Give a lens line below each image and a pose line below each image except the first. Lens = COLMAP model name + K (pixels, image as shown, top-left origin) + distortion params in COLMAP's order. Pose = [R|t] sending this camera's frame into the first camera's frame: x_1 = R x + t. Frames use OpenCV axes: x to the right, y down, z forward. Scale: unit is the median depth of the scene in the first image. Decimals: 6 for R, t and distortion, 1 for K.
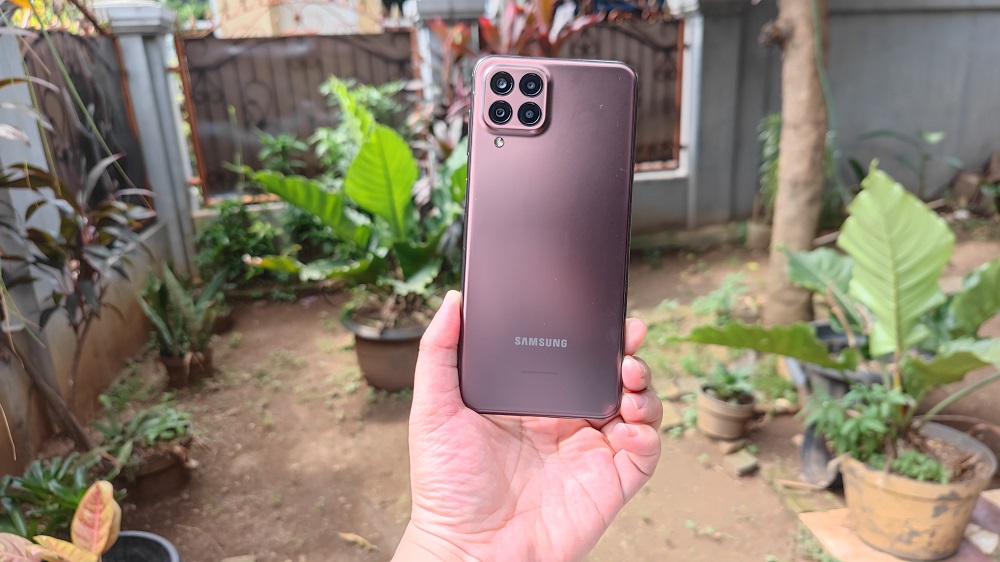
lens RADIAL K [[697.1, 0, 500.0], [0, 697.1, 281.0], [0, 0, 1]] dist [0.031504, -0.000519]
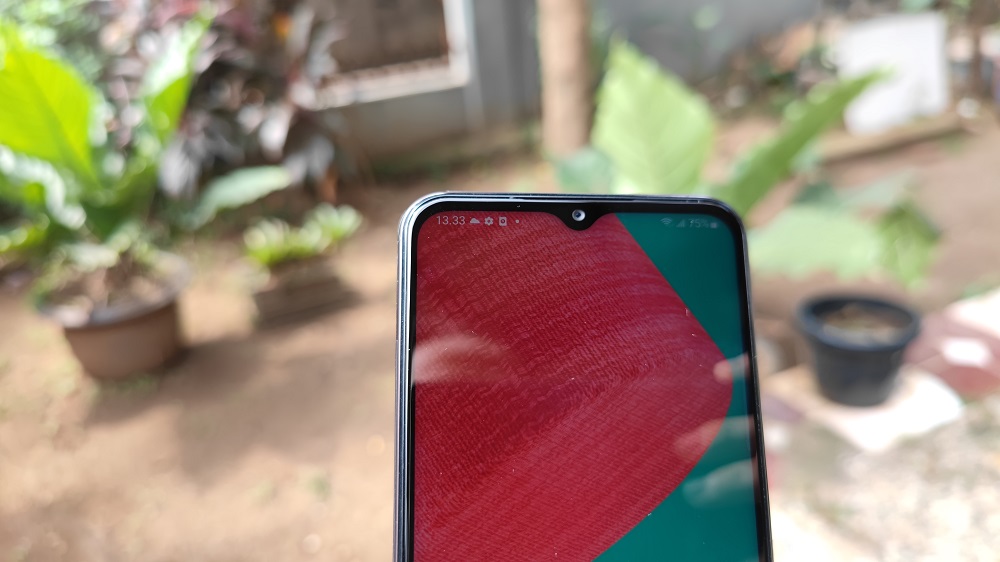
lens RADIAL K [[726.5, 0, 500.0], [0, 726.5, 281.0], [0, 0, 1]] dist [-0.001896, 0.000523]
pose [[0.960171, -0.148629, 0.236604, 0.081697], [0.122122, 0.984855, 0.123075, -0.006245], [-0.251313, -0.089278, 0.963780, 0.100298]]
